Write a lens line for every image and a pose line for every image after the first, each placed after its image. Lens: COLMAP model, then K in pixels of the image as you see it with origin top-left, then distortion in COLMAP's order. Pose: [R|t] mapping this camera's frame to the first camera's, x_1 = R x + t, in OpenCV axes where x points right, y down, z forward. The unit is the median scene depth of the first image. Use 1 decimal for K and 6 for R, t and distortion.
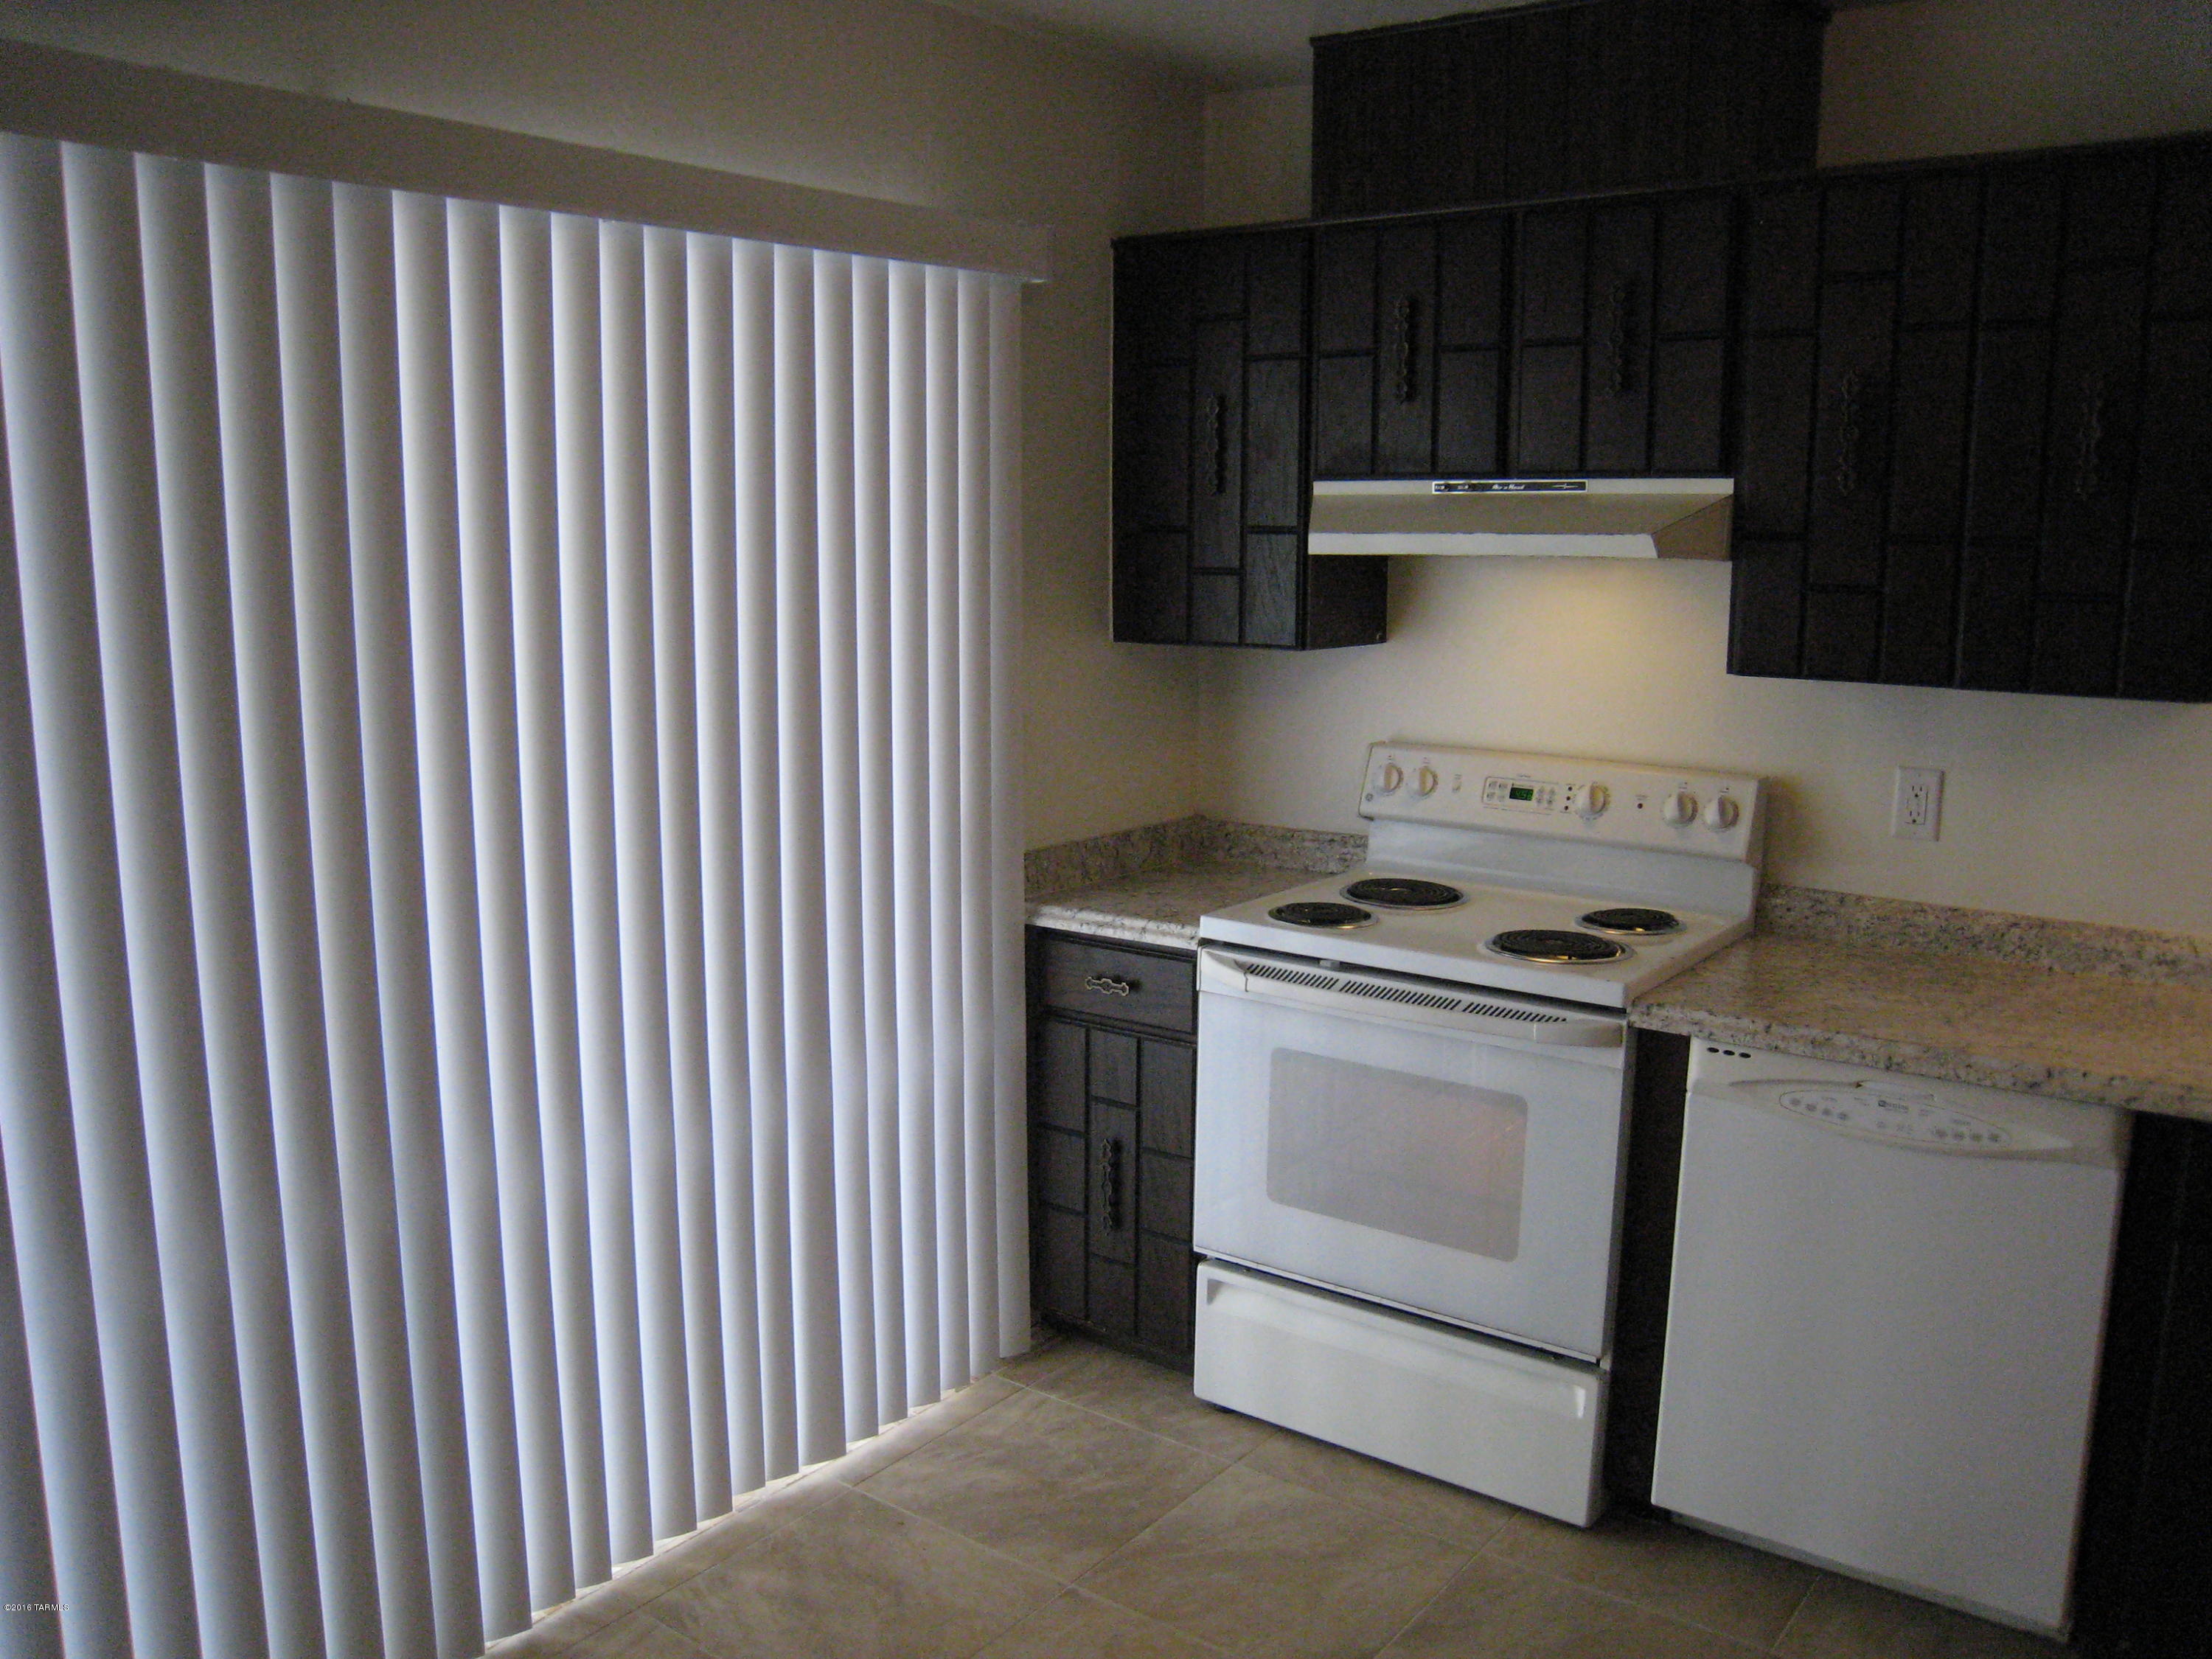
lens RADIAL K [[1817.3, 0, 1095.4], [0, 1817.3, 845.6], [0, 0, 1]] dist [-0.155146, 0.132521]
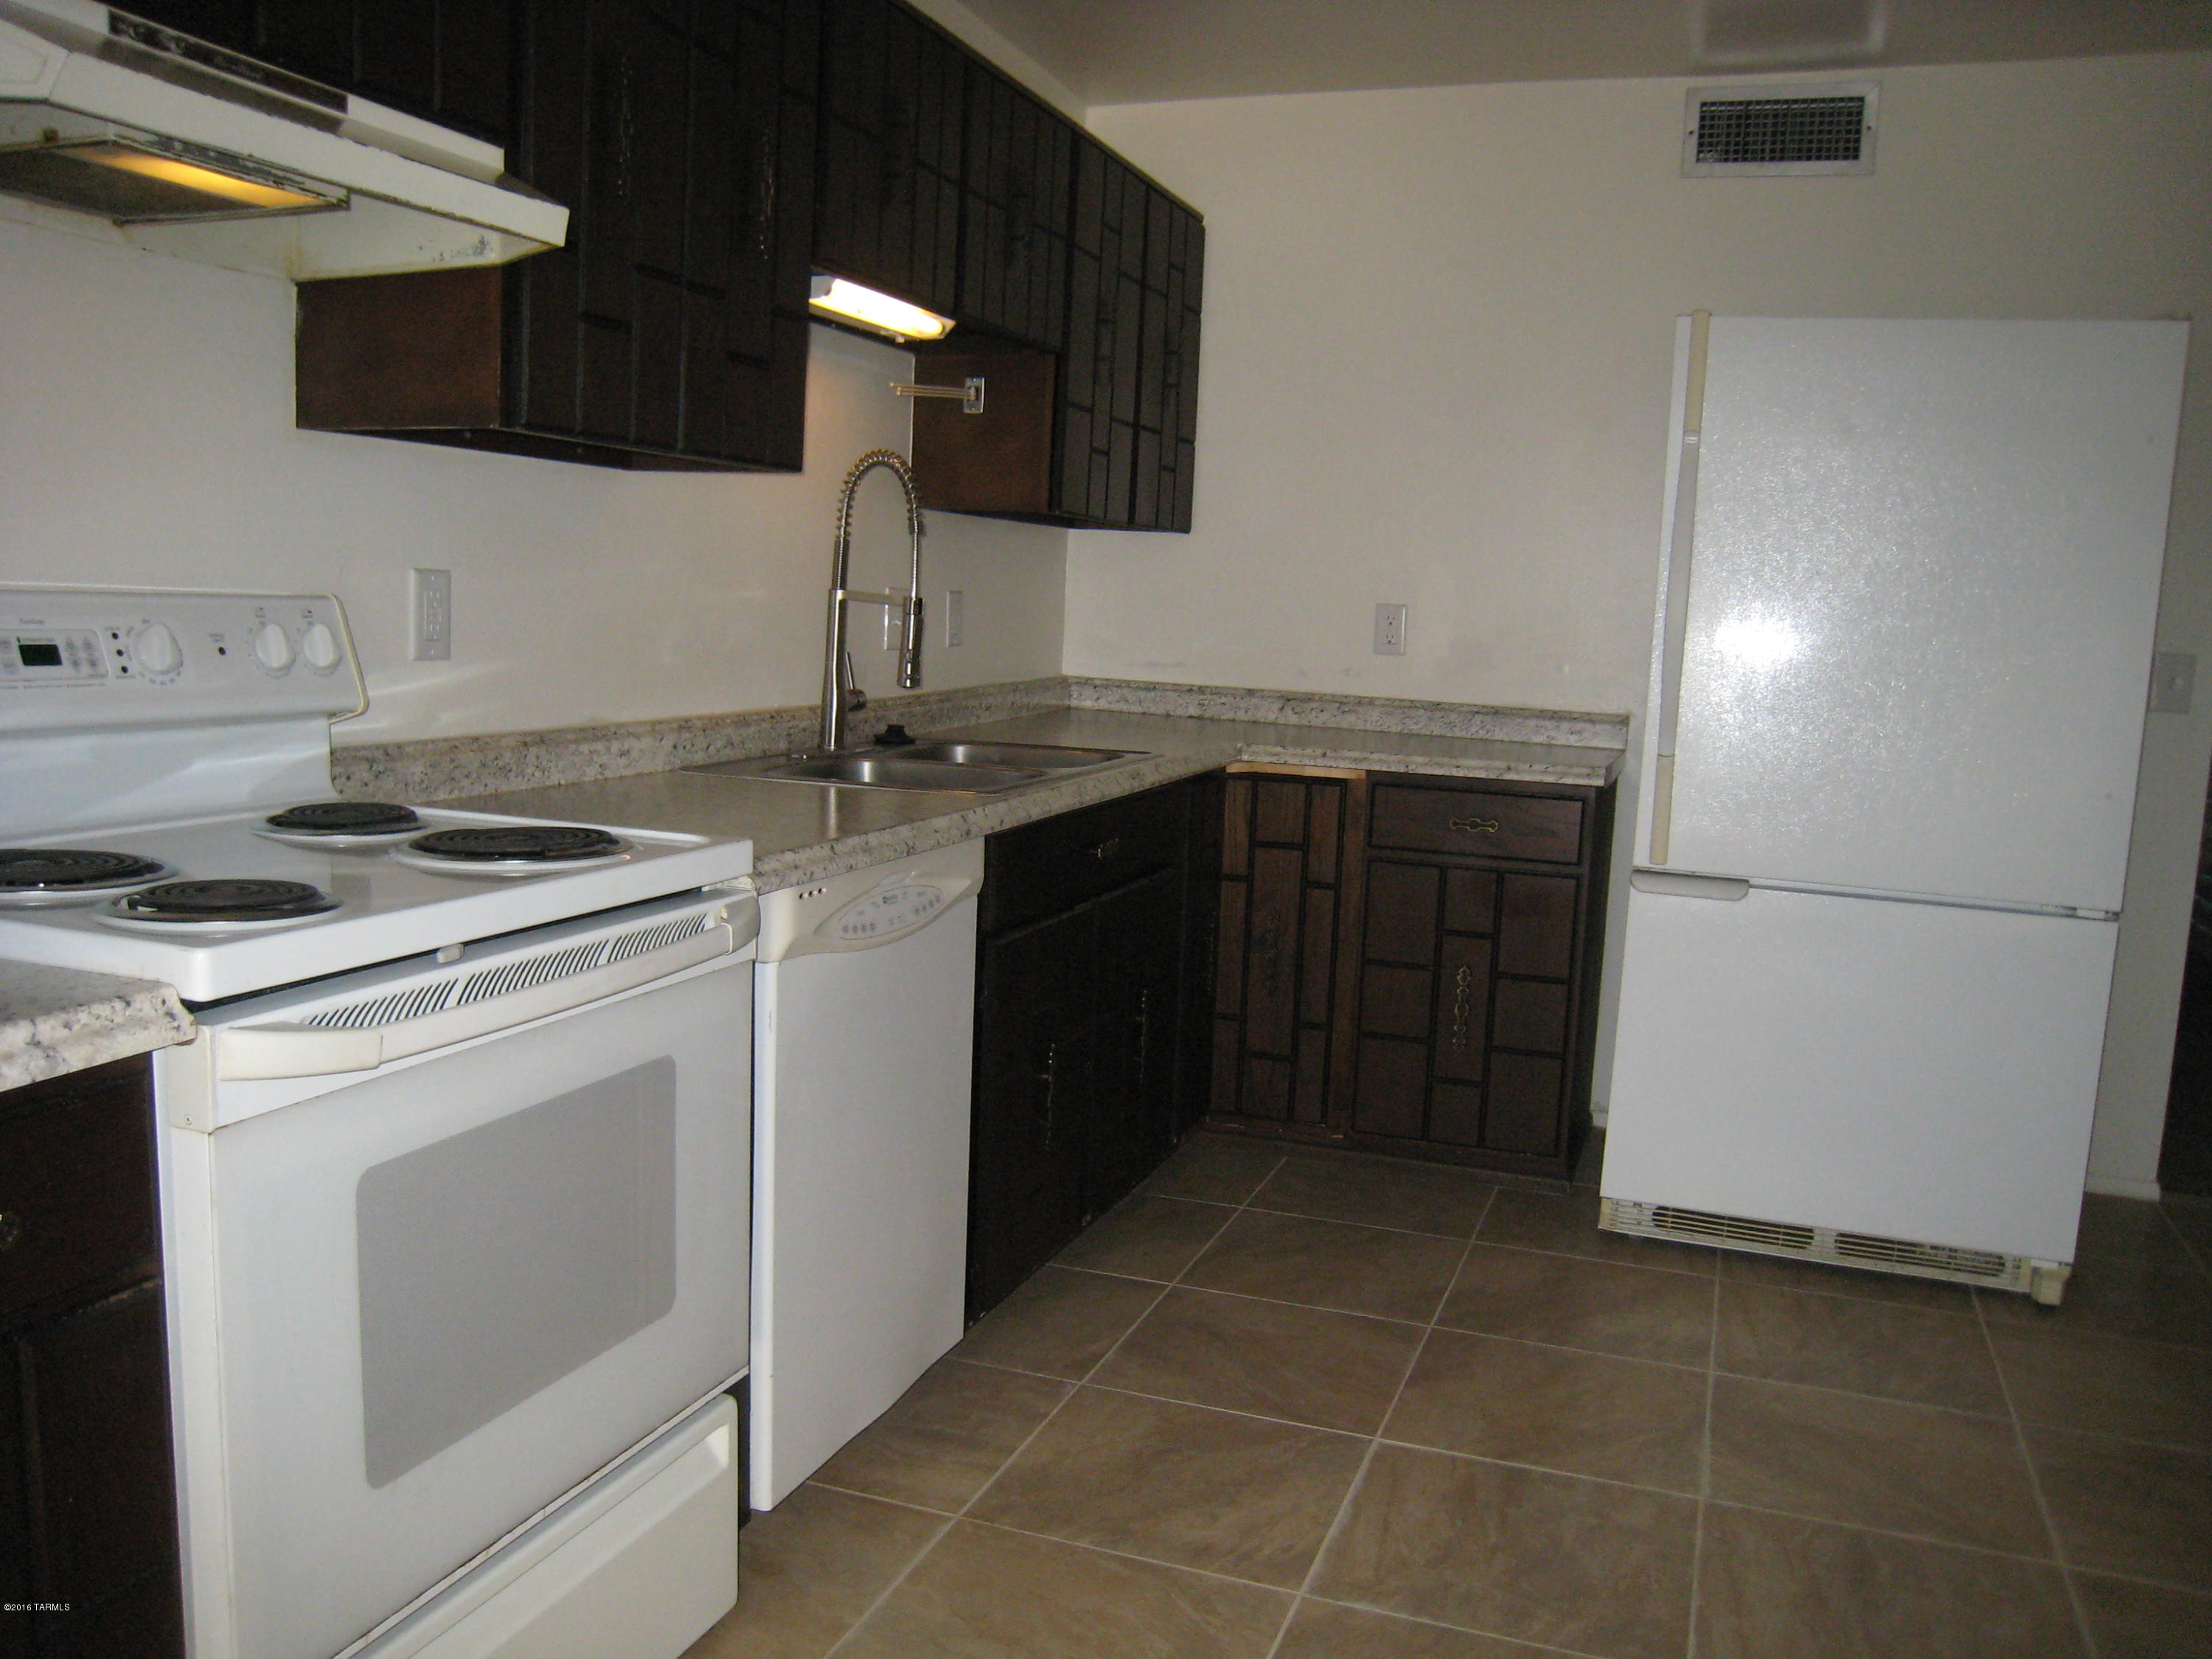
lens RADIAL K [[1817.3, 0, 1095.4], [0, 1817.3, 845.6], [0, 0, 1]] dist [-0.155146, 0.132521]
pose [[-0.276682, -0.147851, 0.949520, -0.413797], [0.123172, 0.974487, 0.187629, -0.038112], [-0.953035, 0.168867, -0.251412, 0.999214]]
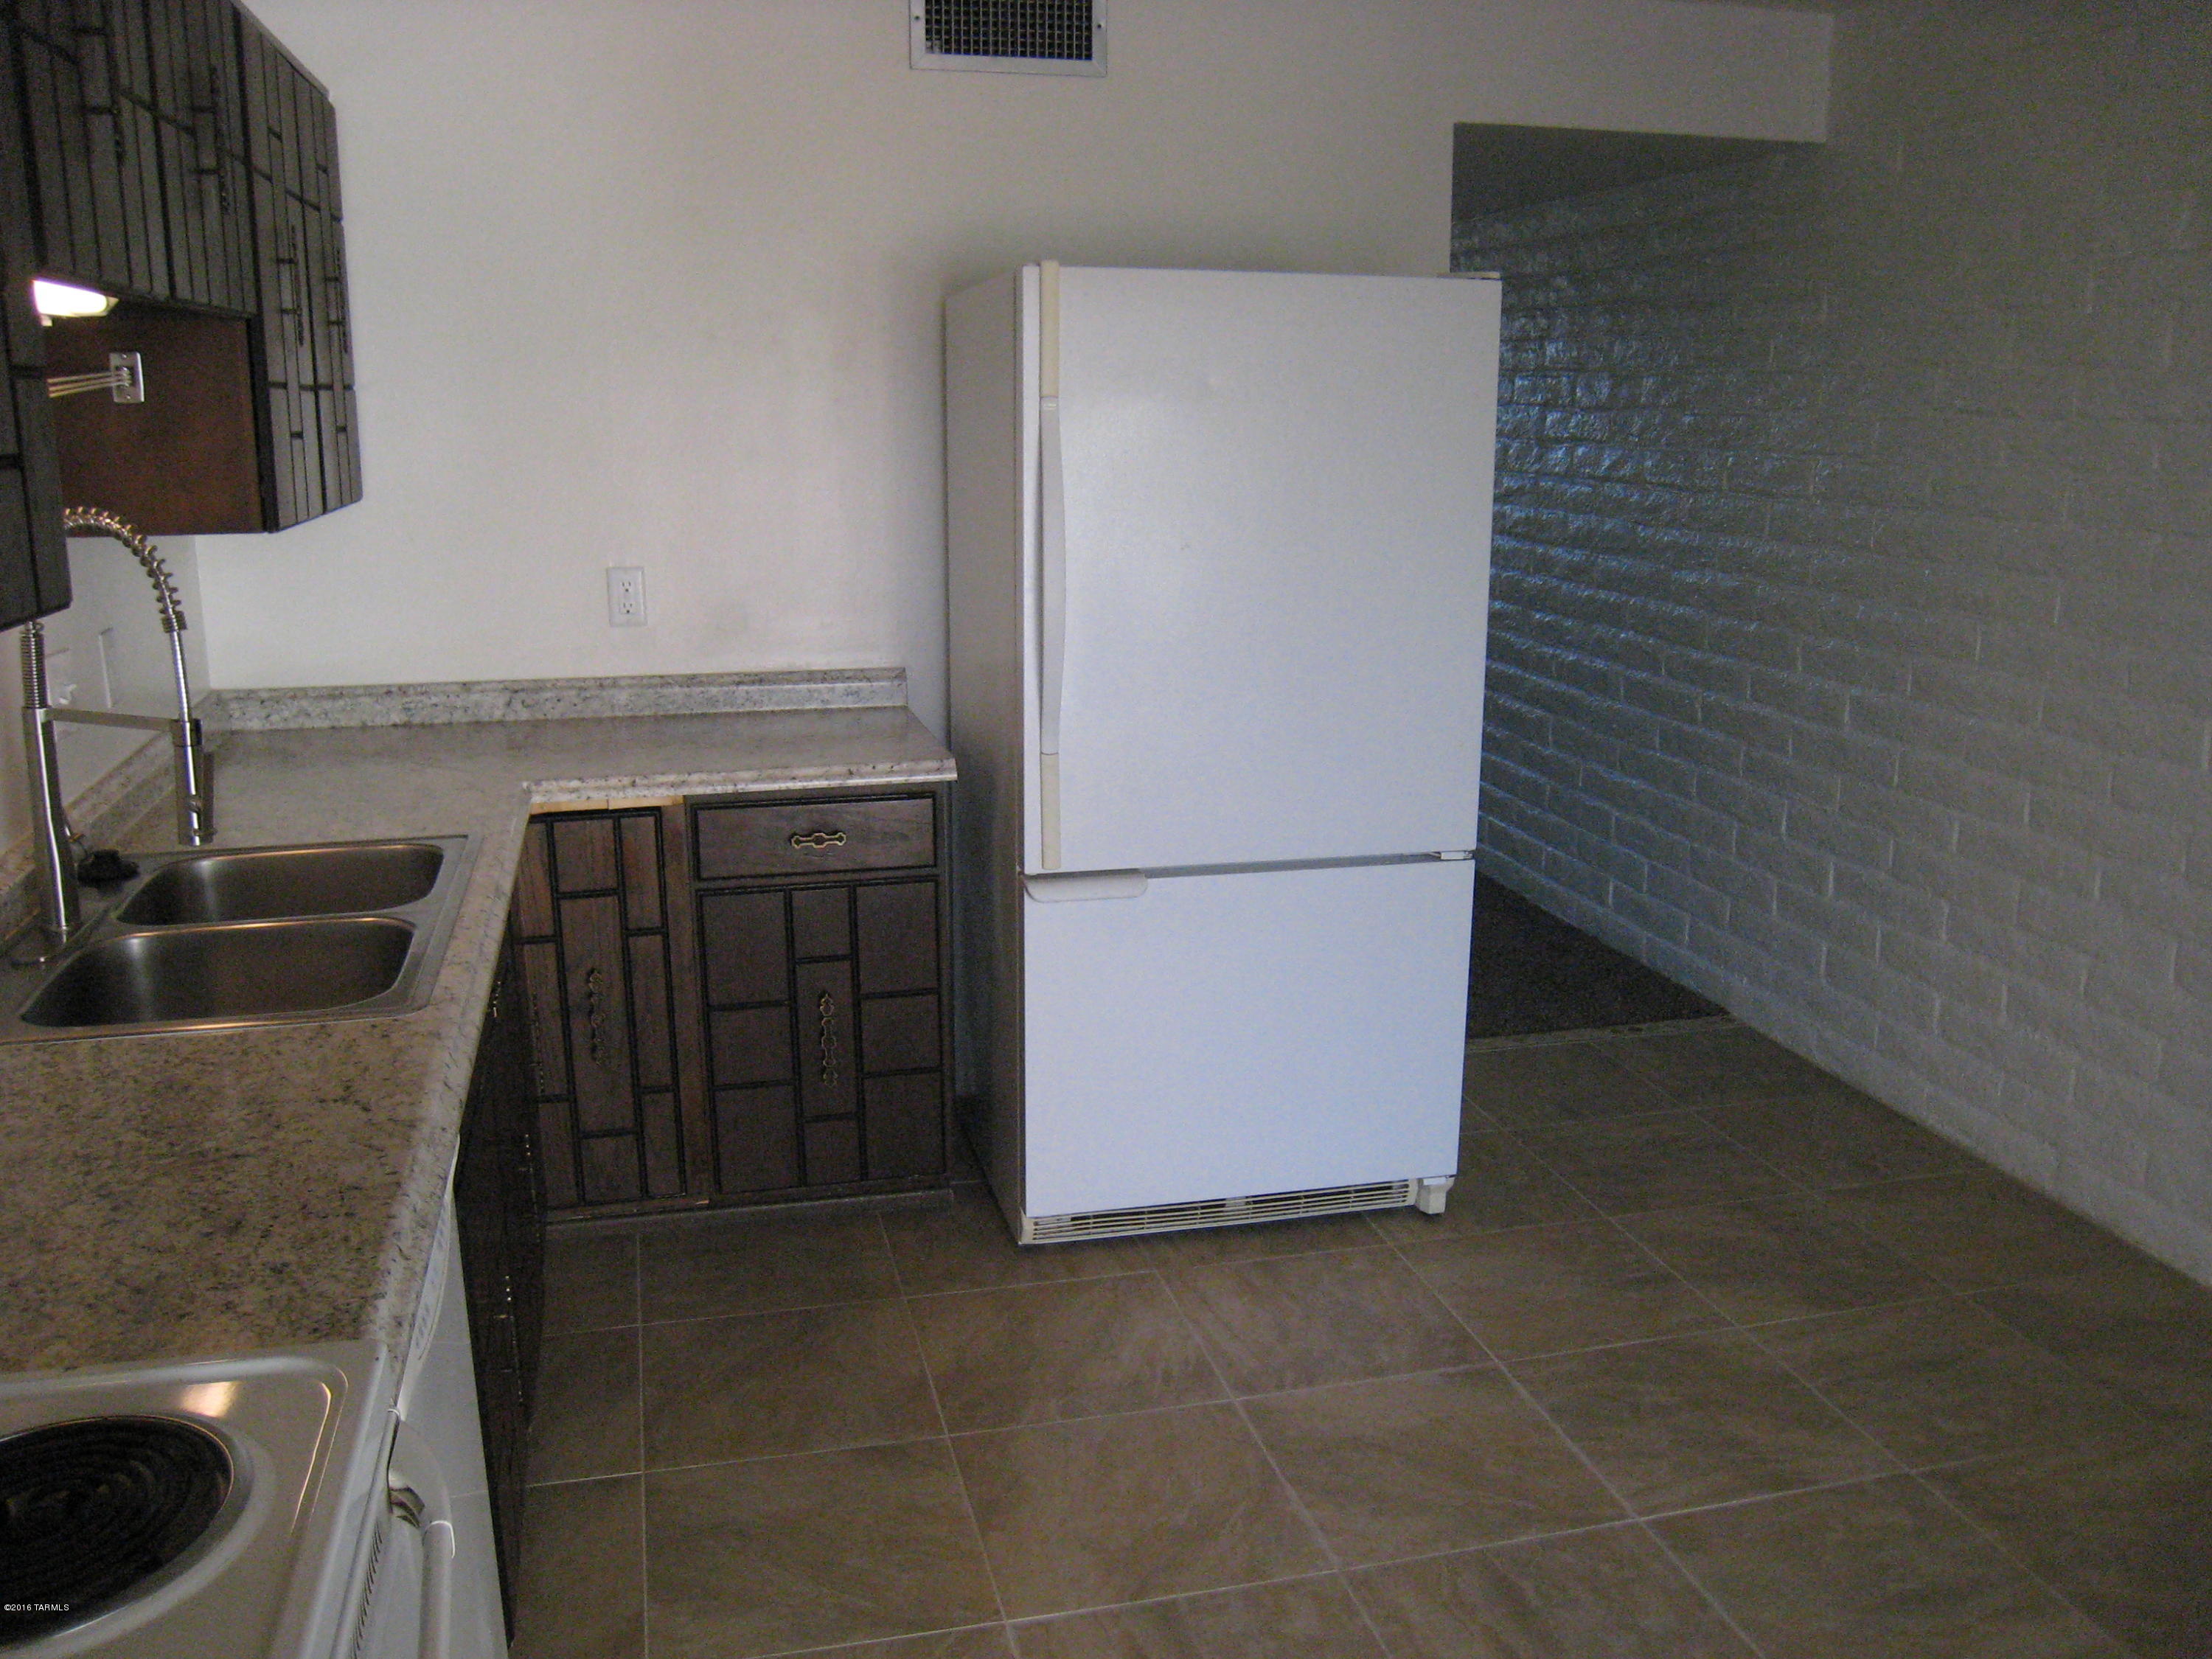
lens RADIAL K [[1817.3, 0, 1095.4], [0, 1817.3, 845.6], [0, 0, 1]] dist [-0.155146, 0.132521]
pose [[-0.767980, -0.162427, 0.619536, -0.100222], [0.104603, 0.922511, 0.371525, -0.182093], [-0.631875, 0.350129, -0.691480, 1.096674]]
